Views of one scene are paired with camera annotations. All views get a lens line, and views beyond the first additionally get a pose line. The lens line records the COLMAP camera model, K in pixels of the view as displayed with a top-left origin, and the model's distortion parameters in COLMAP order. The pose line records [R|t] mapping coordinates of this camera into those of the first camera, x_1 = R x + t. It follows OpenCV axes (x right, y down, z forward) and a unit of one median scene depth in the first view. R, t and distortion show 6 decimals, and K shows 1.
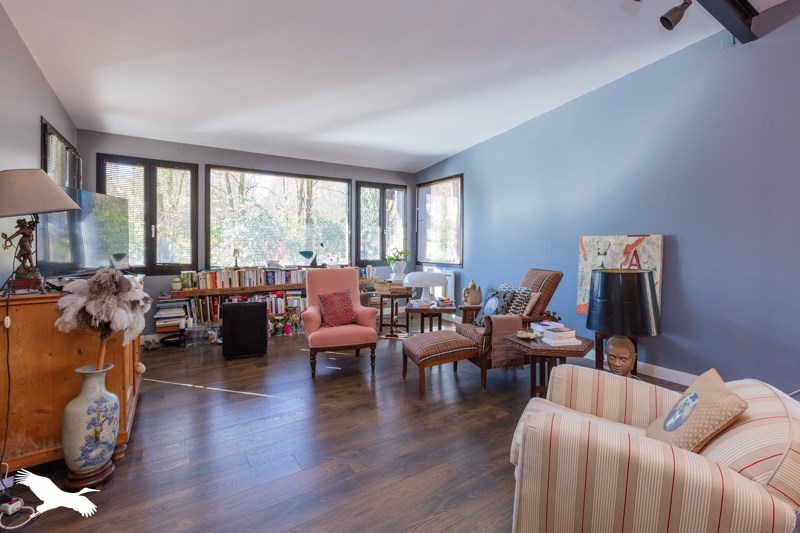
lens RADIAL K [[370.8, 0, 404.3], [0, 370.8, 247.0], [0, 0, 1]] dist [0.004175, 0.000461]
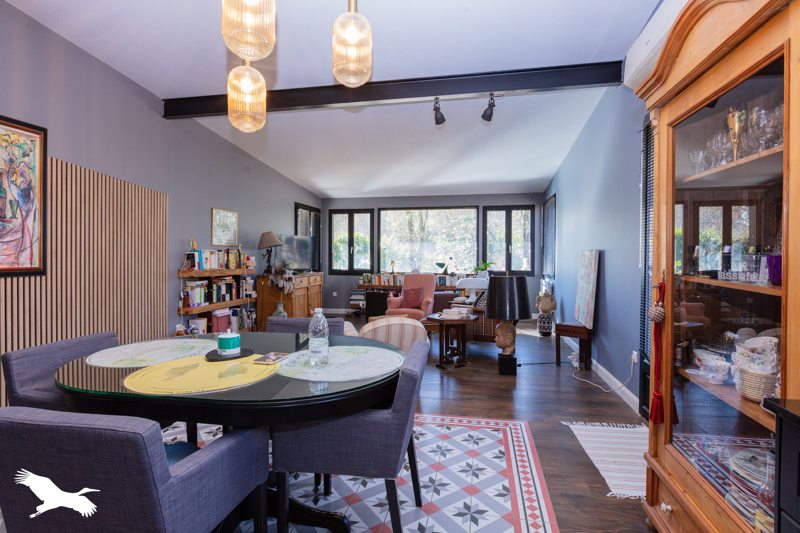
lens RADIAL K [[435.7, 0, 400.3], [0, 435.7, 263.3], [0, 0, 1]] dist [-0.001942, -0.000018]
pose [[0.712965, 0.010551, -0.701120, 0.874951], [-0.006466, 0.999943, 0.008473, 0.000432], [0.701170, -0.001507, 0.712993, -0.289647]]
